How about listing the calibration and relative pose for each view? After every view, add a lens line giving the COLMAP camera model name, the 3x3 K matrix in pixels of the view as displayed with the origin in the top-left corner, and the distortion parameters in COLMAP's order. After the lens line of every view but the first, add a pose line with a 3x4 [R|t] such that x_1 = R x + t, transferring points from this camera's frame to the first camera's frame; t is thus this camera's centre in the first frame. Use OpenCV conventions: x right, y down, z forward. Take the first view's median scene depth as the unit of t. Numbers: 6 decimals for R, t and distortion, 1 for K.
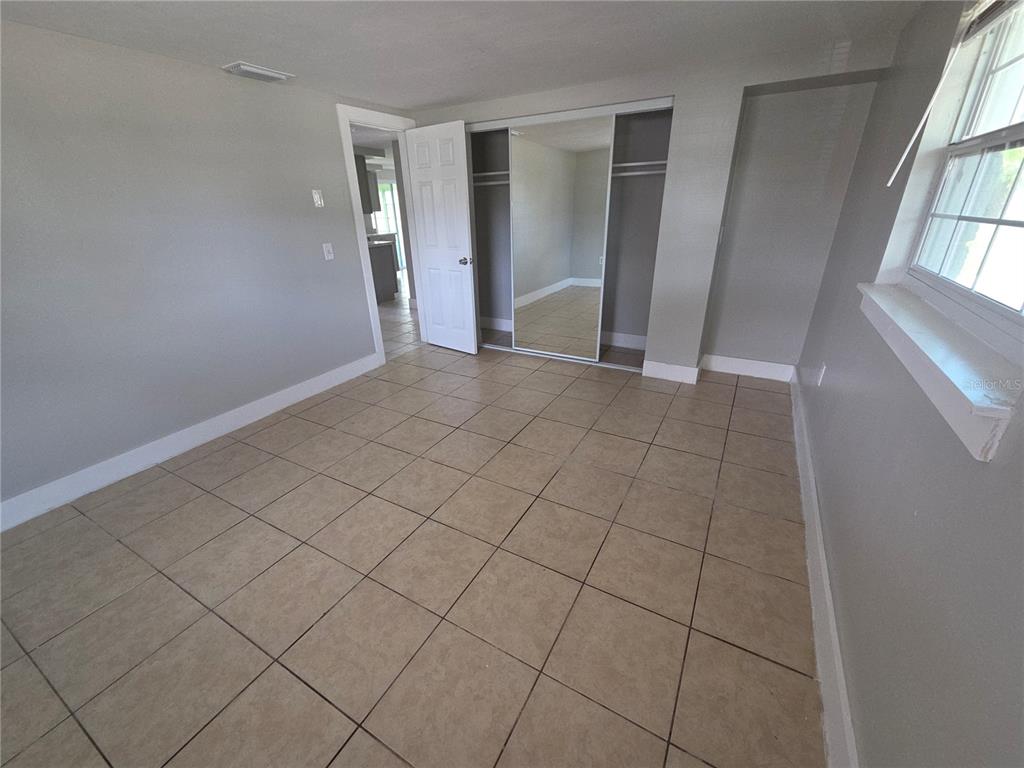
lens RADIAL K [[417.4, 0, 512.0], [0, 417.4, 384.0], [0, 0, 1]] dist [-0.001055, -0.000333]
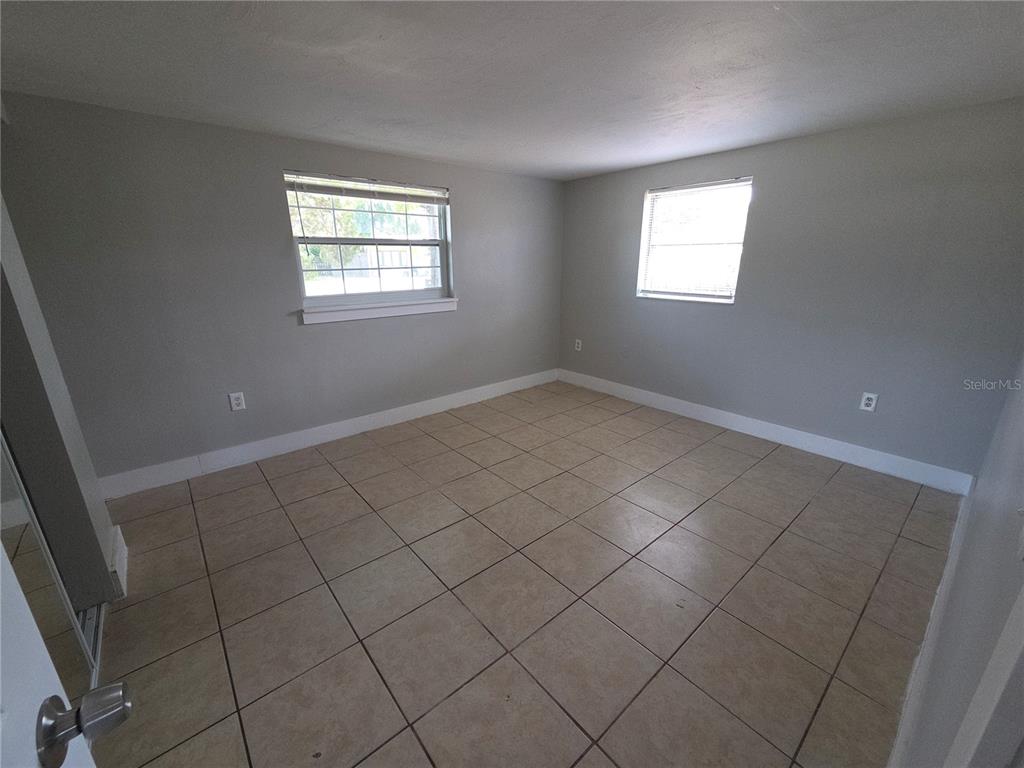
lens RADIAL K [[417.4, 0, 512.0], [0, 417.4, 384.0], [0, 0, 1]] dist [-0.001055, -0.000333]
pose [[-0.937505, -0.072302, 0.340378, -0.438806], [0.162699, 0.773590, 0.612444, -0.716648], [-0.307594, 0.629548, -0.713481, 1.695038]]
